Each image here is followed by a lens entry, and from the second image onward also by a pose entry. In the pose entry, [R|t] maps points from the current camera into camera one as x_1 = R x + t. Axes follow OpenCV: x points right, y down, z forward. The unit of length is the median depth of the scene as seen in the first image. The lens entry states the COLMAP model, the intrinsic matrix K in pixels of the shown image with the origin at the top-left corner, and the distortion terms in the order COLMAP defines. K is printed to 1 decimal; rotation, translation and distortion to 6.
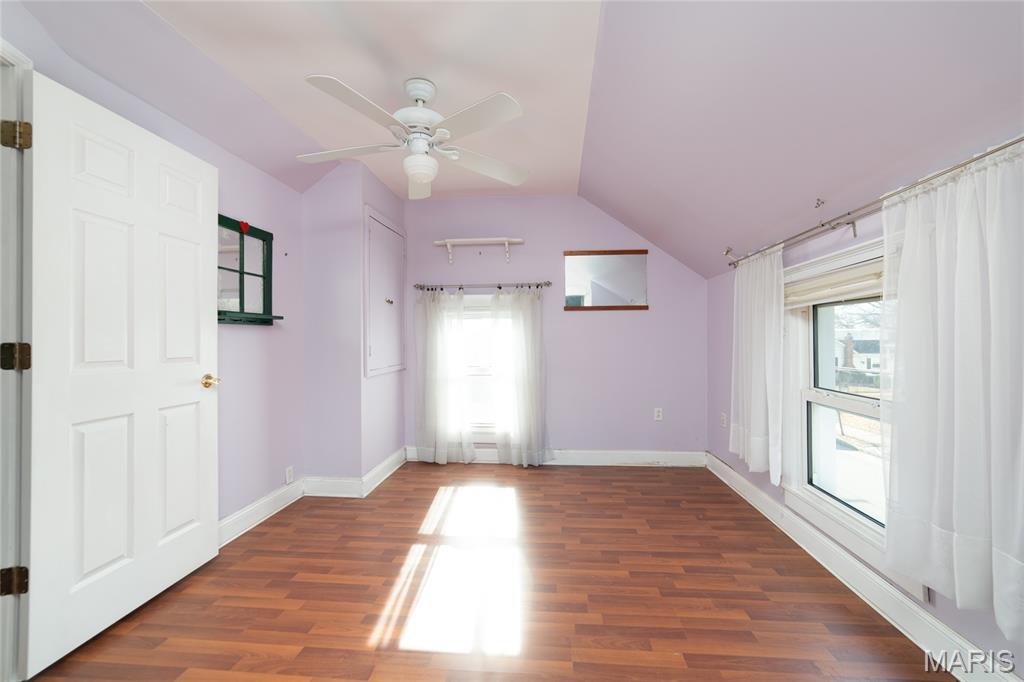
lens RADIAL K [[401.5, 0, 517.1], [0, 401.5, 340.0], [0, 0, 1]] dist [-0.001838, -0.000063]
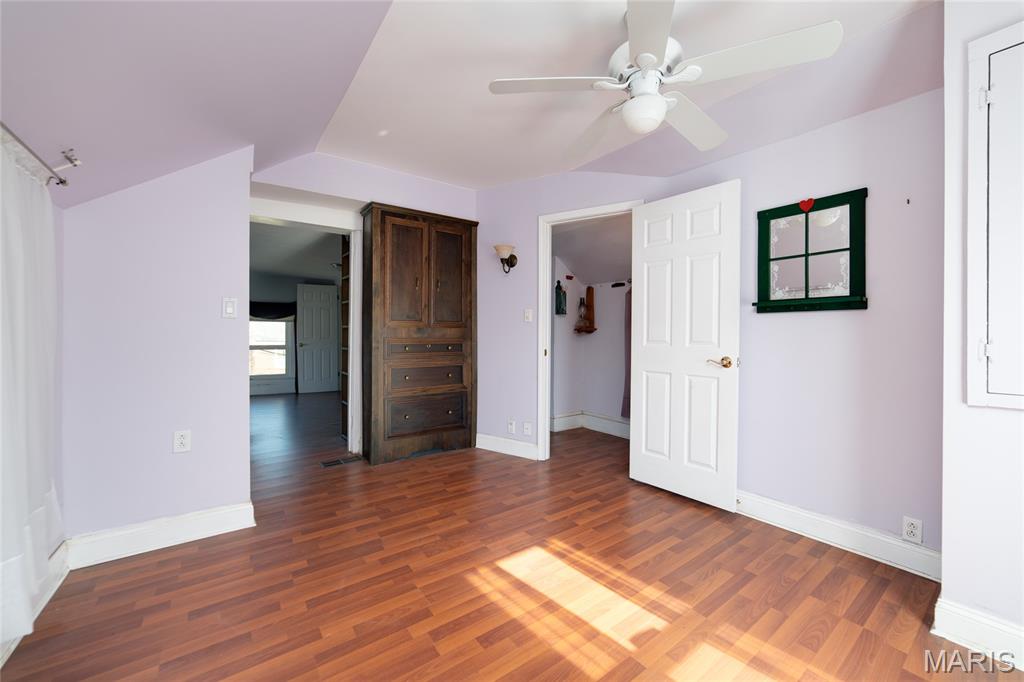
lens RADIAL K [[401.5, 0, 517.1], [0, 401.5, 340.0], [0, 0, 1]] dist [-0.001838, -0.000063]
pose [[-0.738530, 0.010561, -0.674137, 0.445455], [-0.003015, 0.999816, 0.018967, 0.011802], [0.674213, 0.016041, -0.738362, 1.272624]]
